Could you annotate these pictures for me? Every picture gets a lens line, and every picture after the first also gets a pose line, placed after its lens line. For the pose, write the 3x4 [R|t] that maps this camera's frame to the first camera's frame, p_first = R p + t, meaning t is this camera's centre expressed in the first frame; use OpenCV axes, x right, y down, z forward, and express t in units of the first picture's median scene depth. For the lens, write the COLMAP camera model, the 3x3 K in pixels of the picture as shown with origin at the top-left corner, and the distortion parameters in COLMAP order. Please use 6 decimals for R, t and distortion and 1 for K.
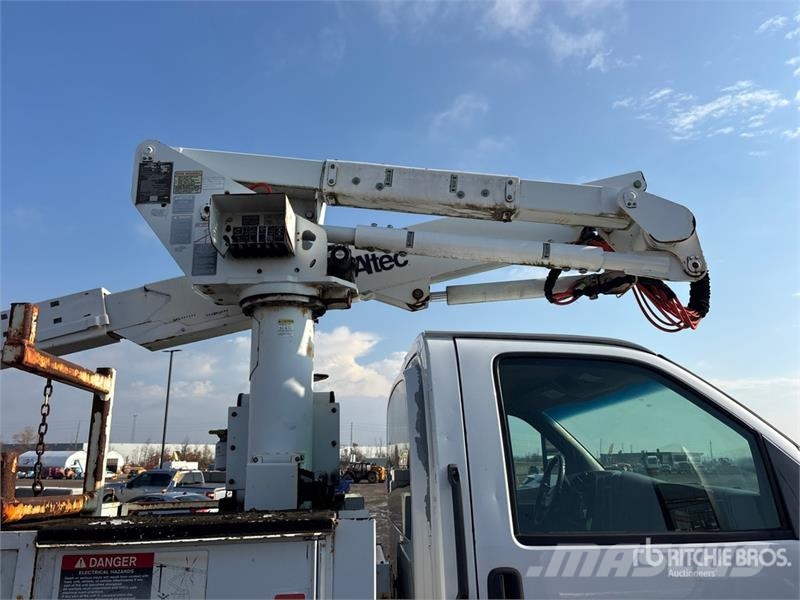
lens RADIAL K [[602.3, 0, 406.0], [0, 602.3, 302.3], [0, 0, 1]] dist [0.039139, -0.044921]
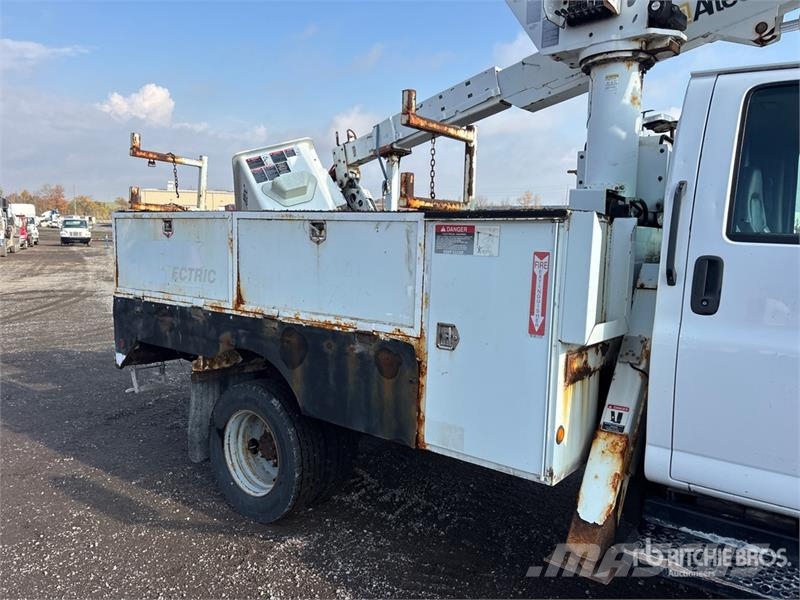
lens RADIAL K [[602.3, 0, 406.6], [0, 602.3, 296.5], [0, 0, 1]] dist [0.039139, -0.044921]
pose [[0.736595, 0.113090, -0.666812, 0.346675], [0.138887, 0.939617, 0.312779, 0.009249], [0.661920, -0.323003, 0.676411, -0.223656]]
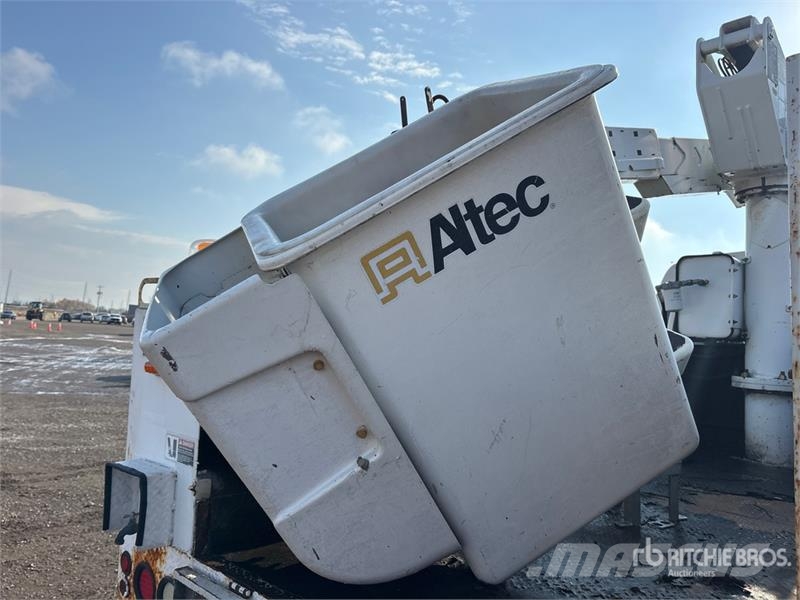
lens RADIAL K [[602.3, 0, 400.2], [0, 602.3, 301.7], [0, 0, 1]] dist [0.039139, -0.044921]
pose [[0.742509, 0.090901, 0.663640, -1.677972], [-0.243240, 0.959708, 0.140694, 0.244241], [-0.624111, -0.265891, 0.734702, 0.501458]]
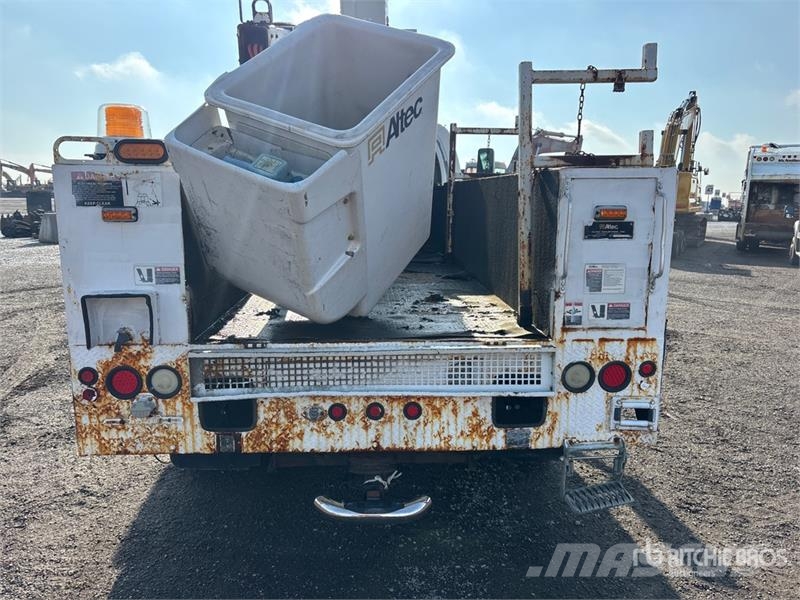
lens RADIAL K [[588.5, 0, 419.6], [0, 588.5, 305.0], [0, 0, 1]] dist [0.072237, -0.014966]
pose [[0.054441, -0.154649, 0.986468, -2.228474], [-0.274766, 0.947474, 0.163699, 0.342133], [-0.959969, -0.279960, 0.009089, 0.708768]]
